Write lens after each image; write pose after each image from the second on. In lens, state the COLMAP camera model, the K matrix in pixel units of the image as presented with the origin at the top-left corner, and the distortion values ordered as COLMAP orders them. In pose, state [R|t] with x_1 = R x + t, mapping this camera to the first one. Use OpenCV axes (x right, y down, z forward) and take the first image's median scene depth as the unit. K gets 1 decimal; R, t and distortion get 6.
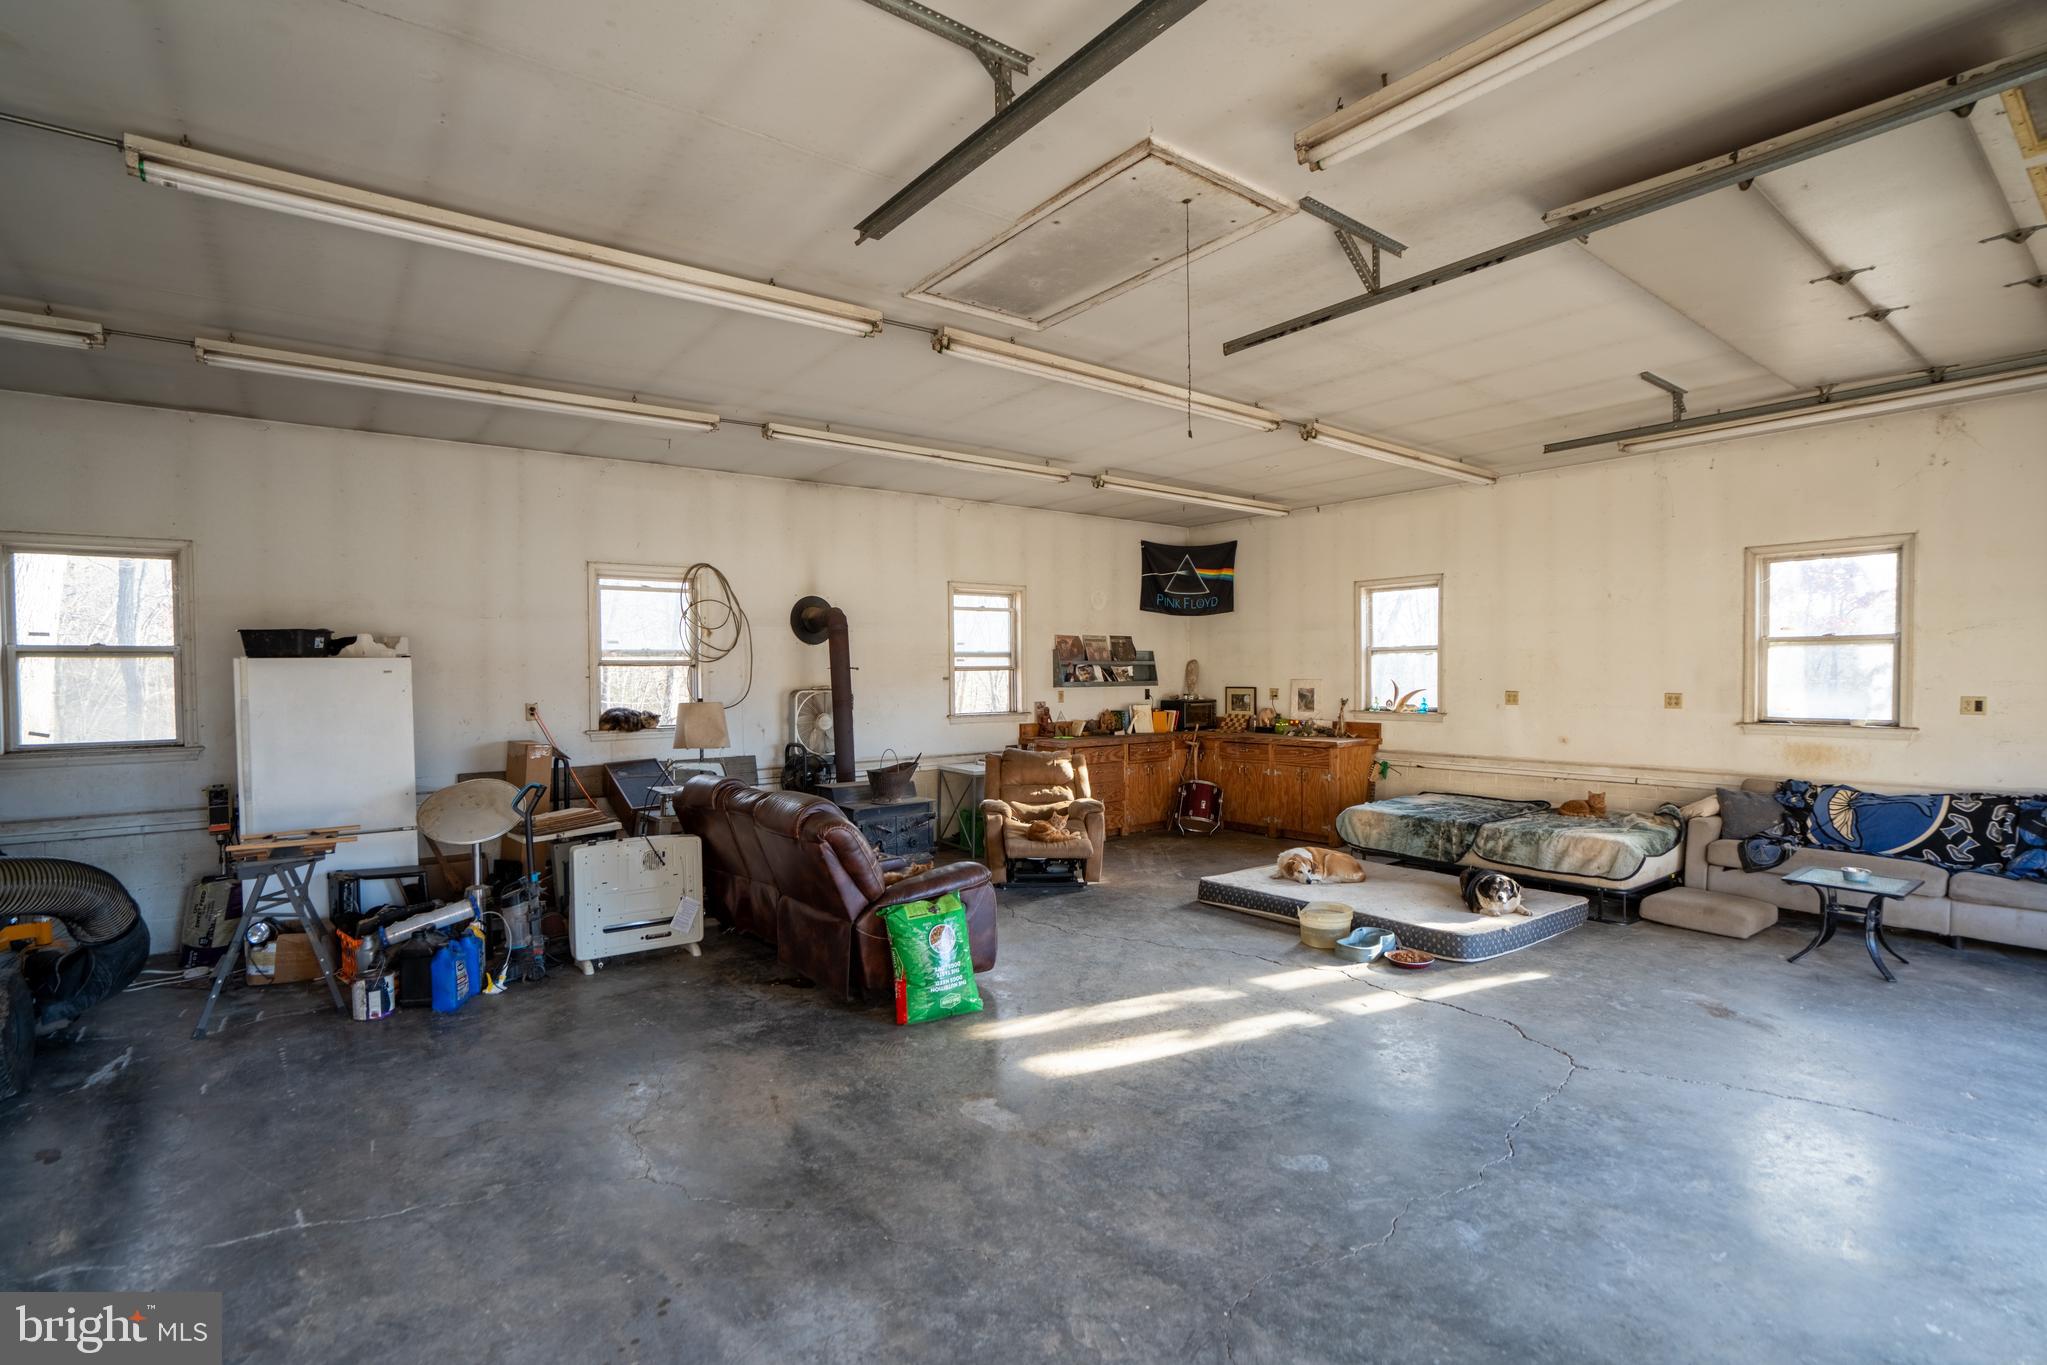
lens RADIAL K [[969.7, 0, 1021.7], [0, 969.7, 693.6], [0, 0, 1]] dist [-0.039853, 0.016758]
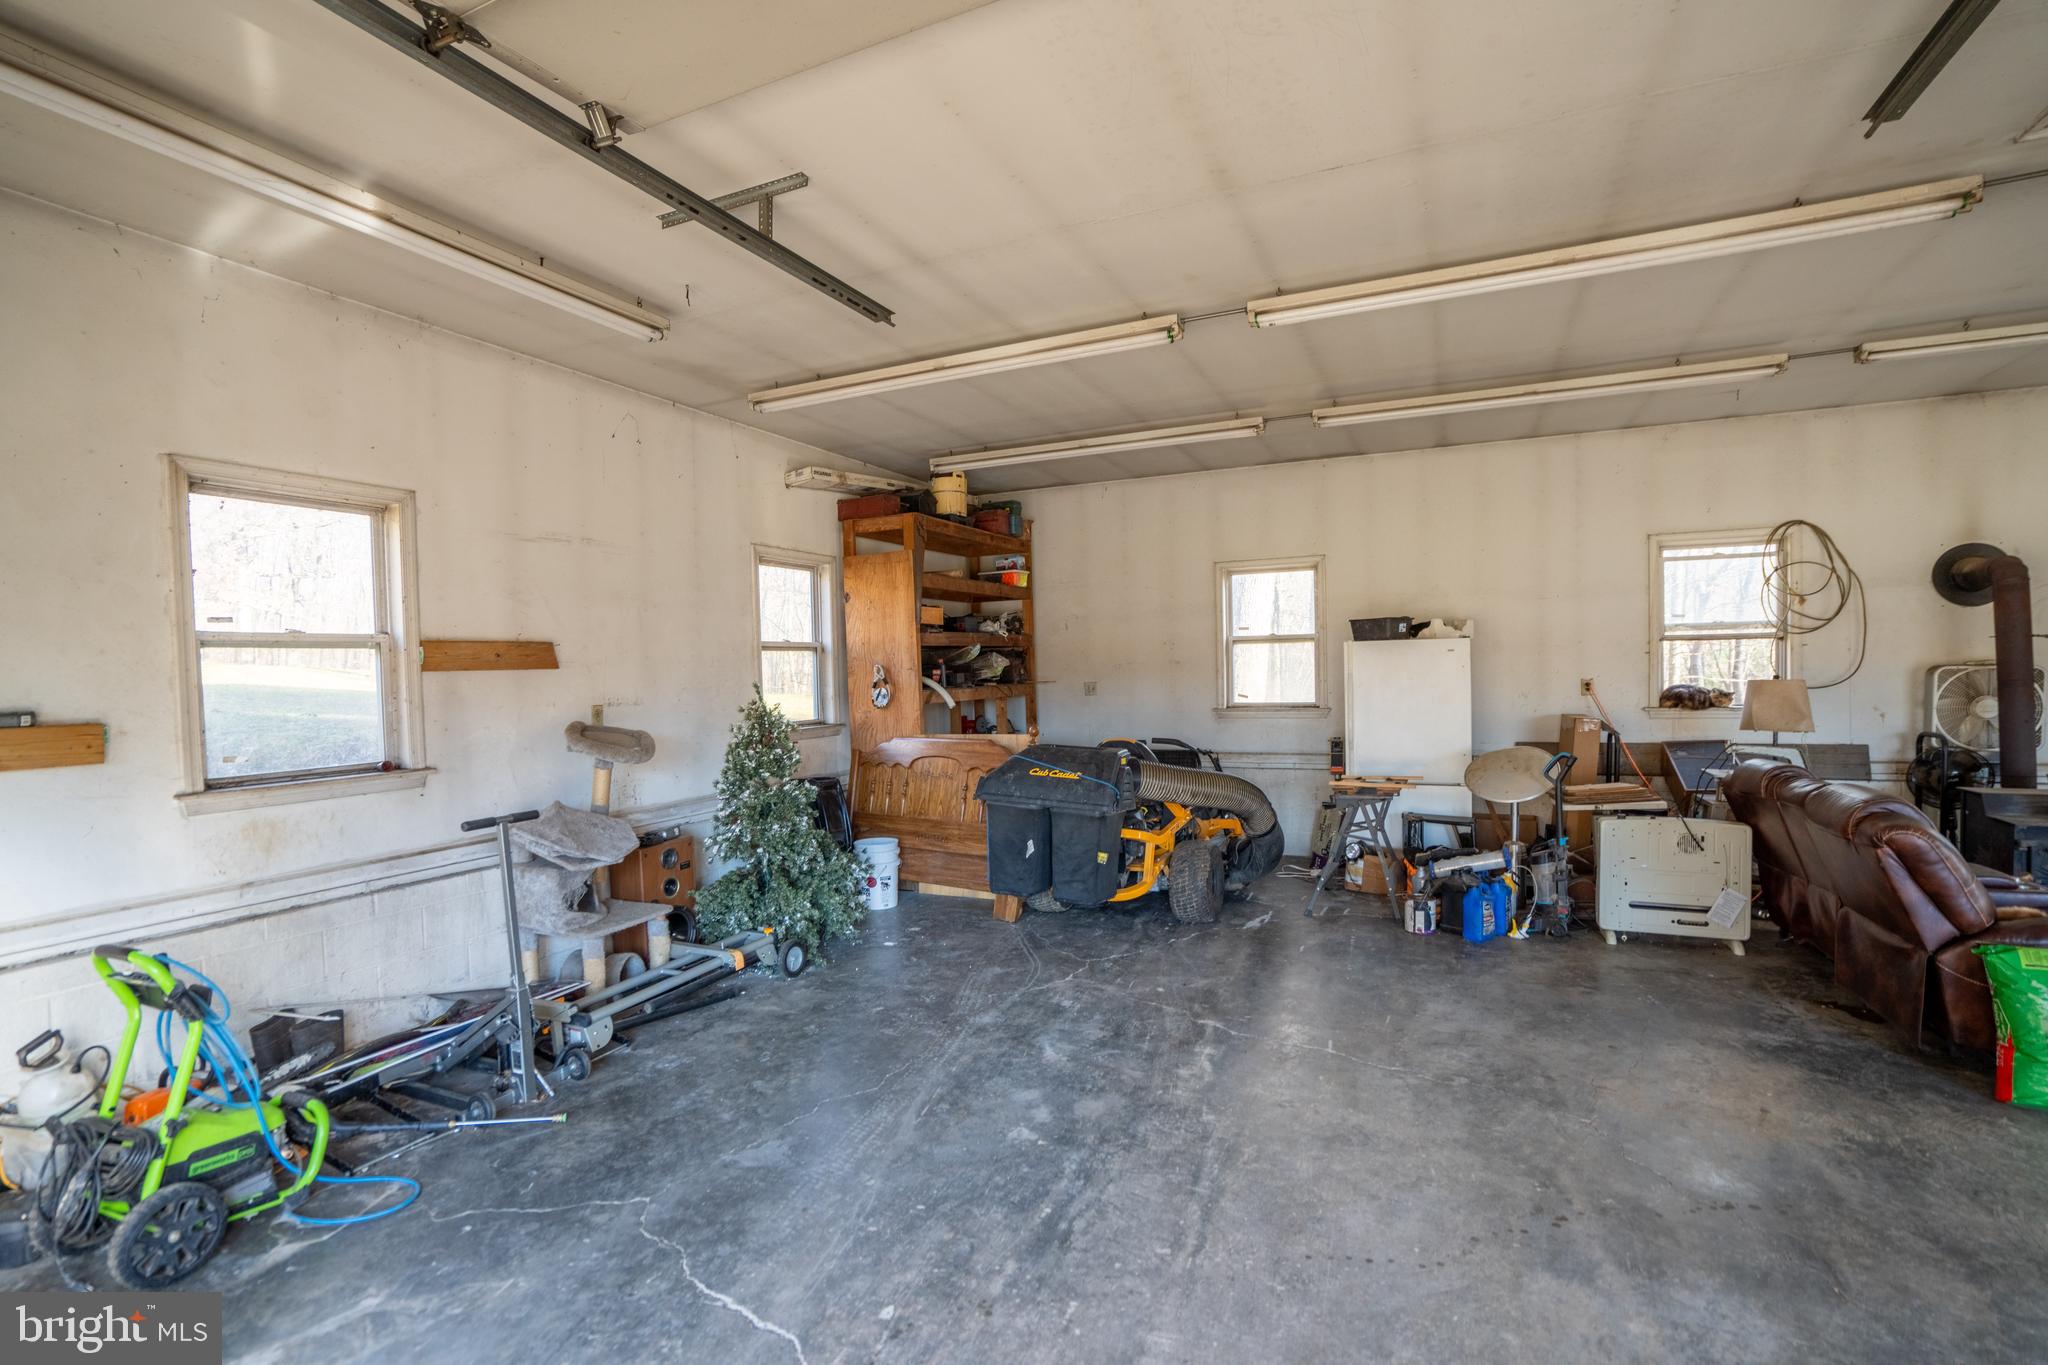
lens RADIAL K [[940.3, 0, 1025.2], [0, 940.3, 675.0], [0, 0, 1]] dist [-0.004638, 0.000399]
pose [[0.488044, 0.006758, -0.872793, 0.107667], [-0.002704, 0.999977, 0.006231, 0.001966], [0.872815, -0.000681, 0.488051, -0.028562]]
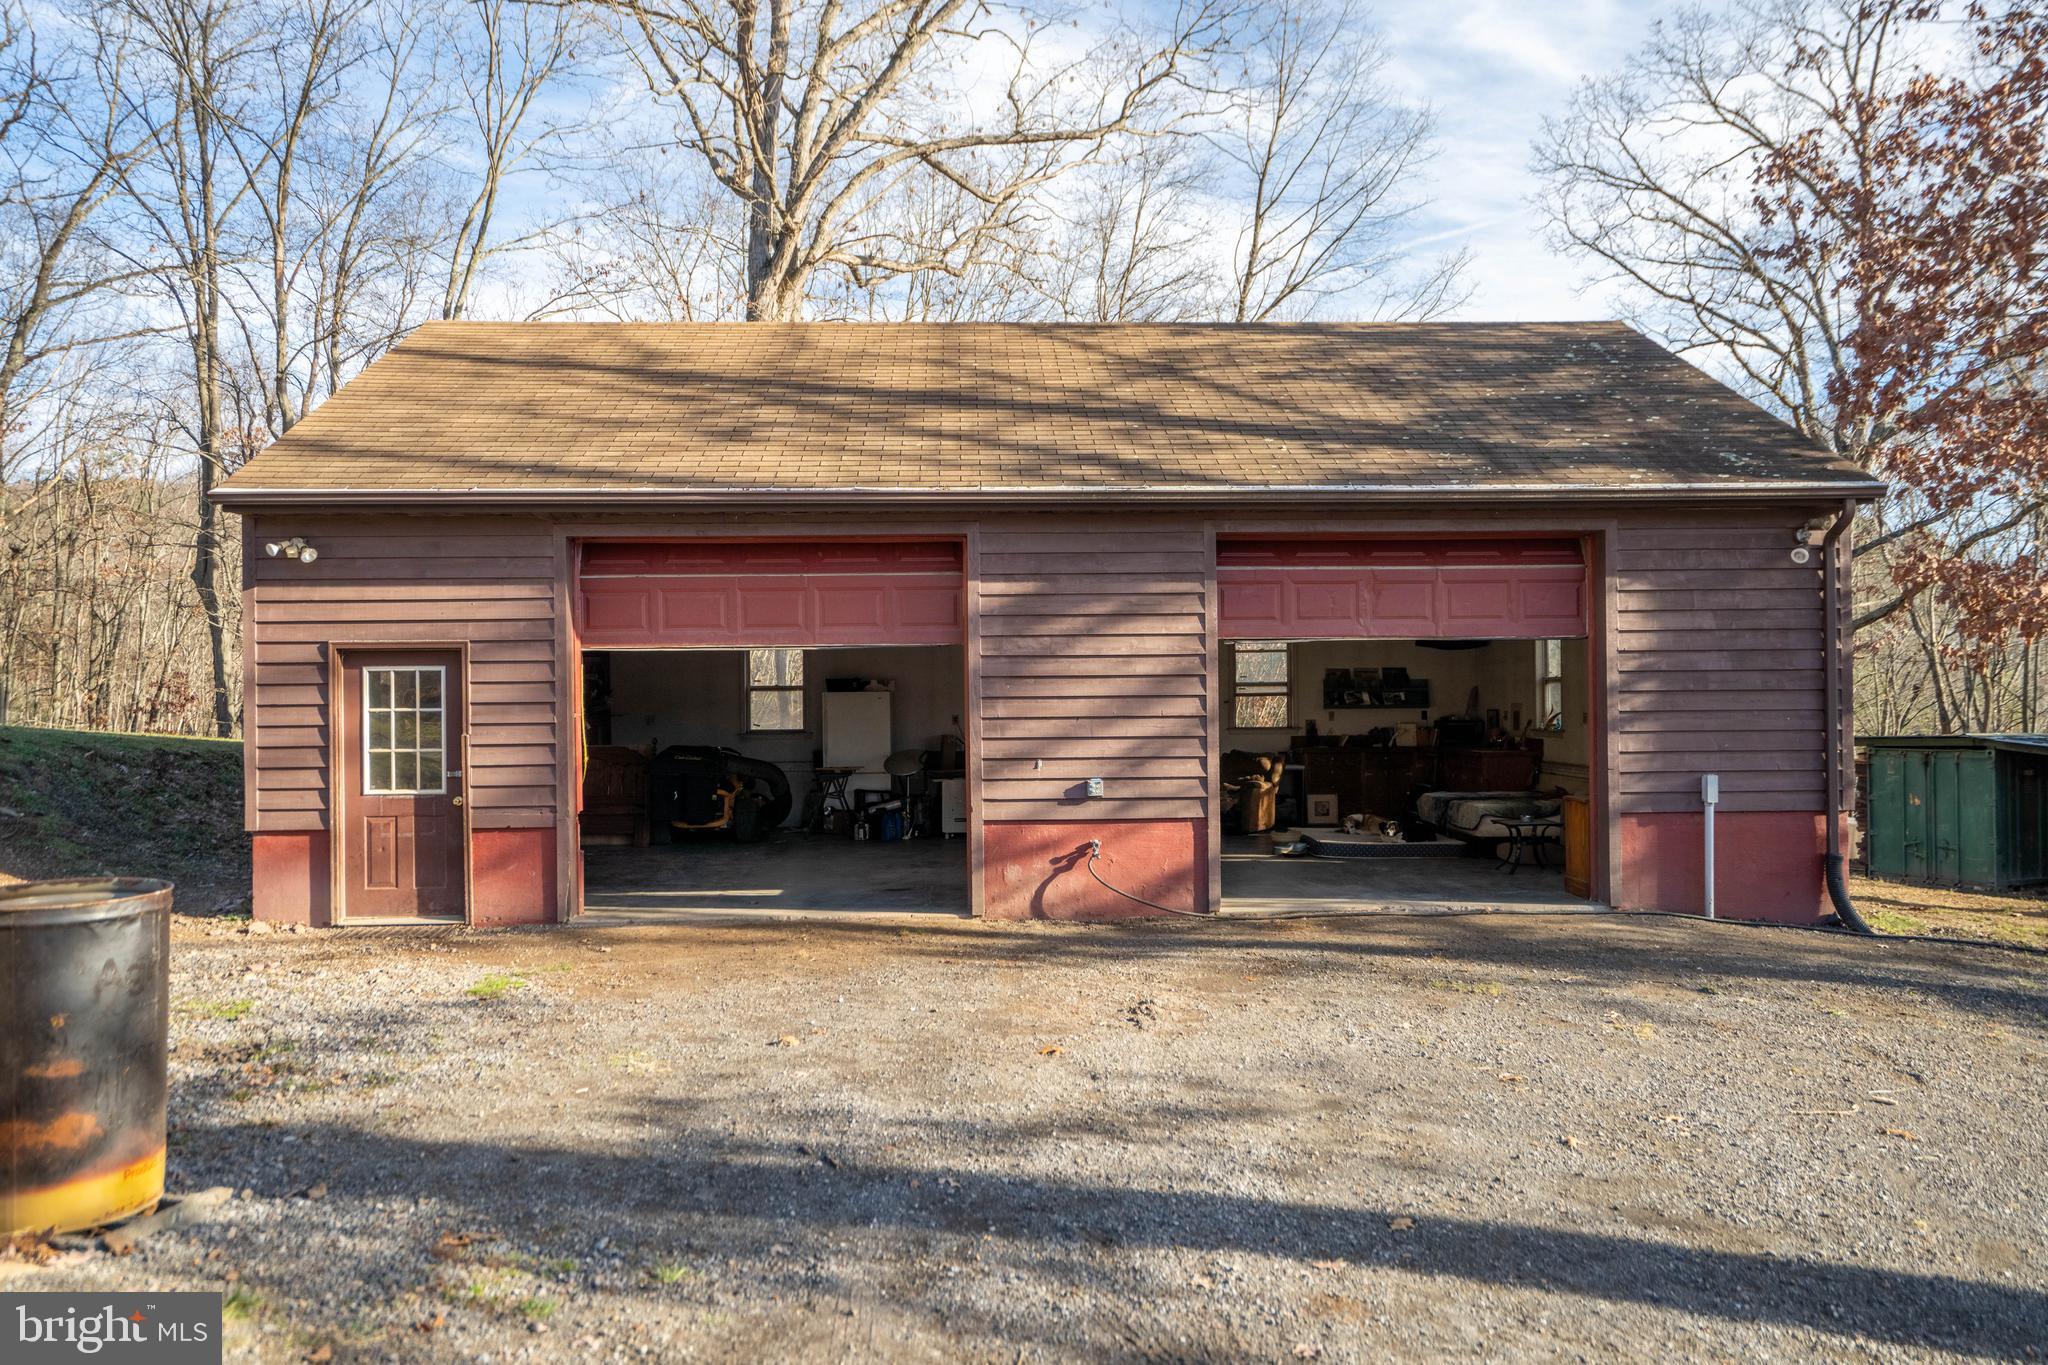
lens RADIAL K [[1660.3, 0, 1024.0], [0, 1660.3, 682.5], [0, 0, 1]] dist [0.000182, -0.000025]
pose [[0.826954, -0.005576, -0.562242, 1.895445], [-0.010185, 0.999638, -0.024894, 0.035287], [0.562178, 0.026313, 0.826598, -2.115200]]
